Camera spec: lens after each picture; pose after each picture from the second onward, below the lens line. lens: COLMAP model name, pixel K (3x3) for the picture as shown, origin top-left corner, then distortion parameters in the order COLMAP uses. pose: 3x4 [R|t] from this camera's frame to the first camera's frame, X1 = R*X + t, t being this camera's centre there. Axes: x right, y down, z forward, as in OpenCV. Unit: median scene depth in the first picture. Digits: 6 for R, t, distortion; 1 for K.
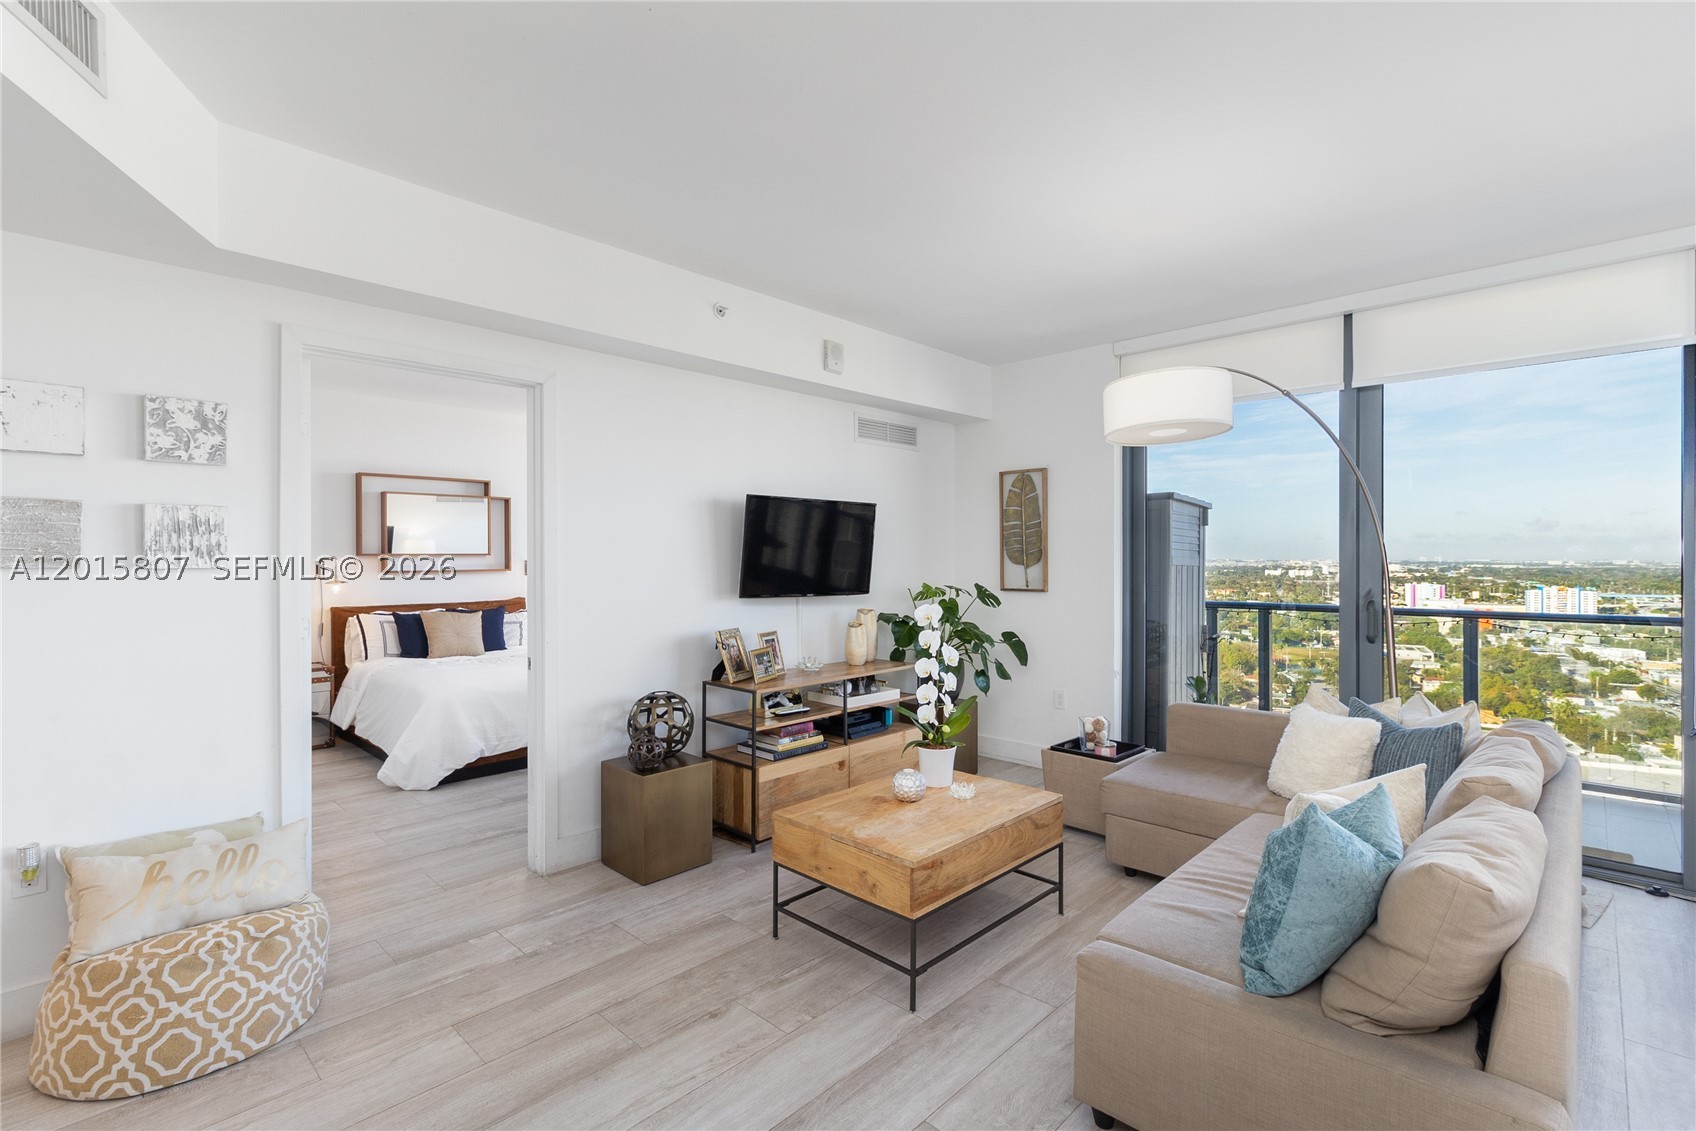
lens RADIAL K [[781.5, 0, 843.5], [0, 781.5, 559.0], [0, 0, 1]] dist [0.005278, -0.000647]
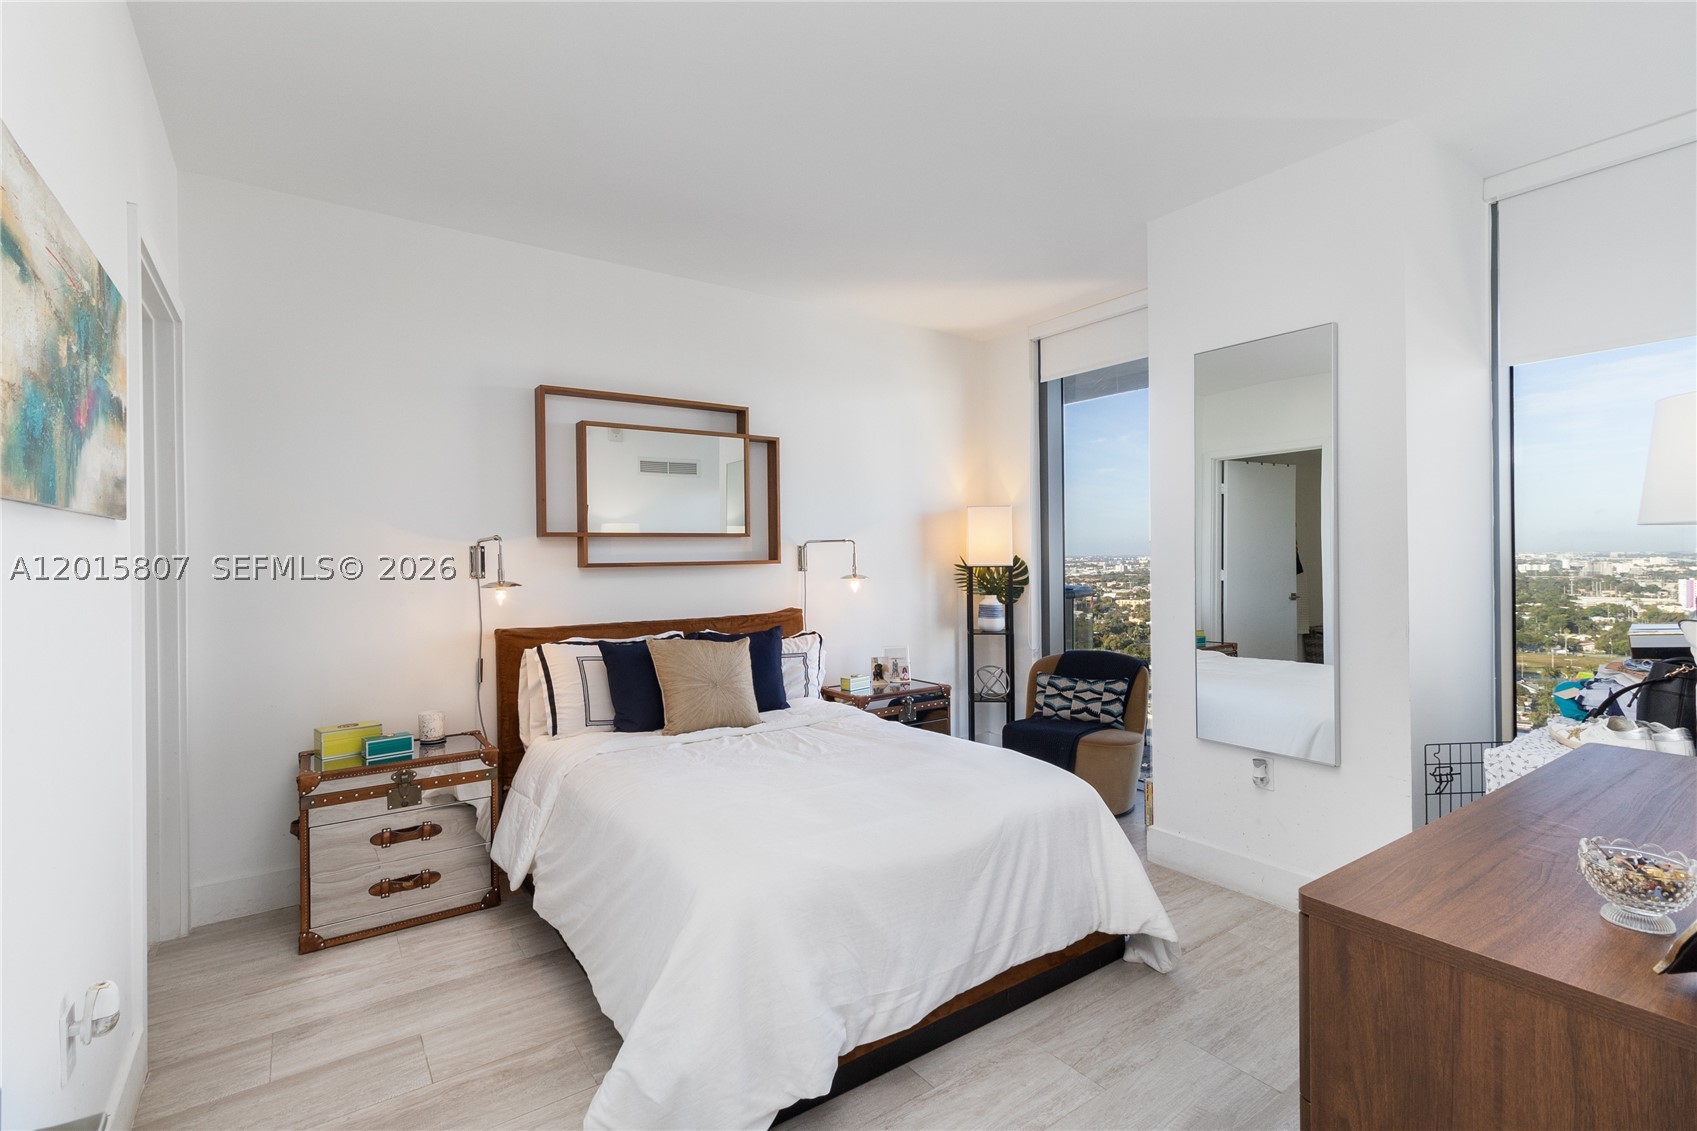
lens RADIAL K [[779.0, 0, 847.0], [0, 779.0, 554.3], [0, 0, 1]] dist [0.005285, -0.000392]
pose [[0.981993, -0.008731, -0.188714, -0.296873], [0.008179, 0.999960, -0.003700, 0.012232], [0.188738, 0.002090, 0.982025, 0.489510]]
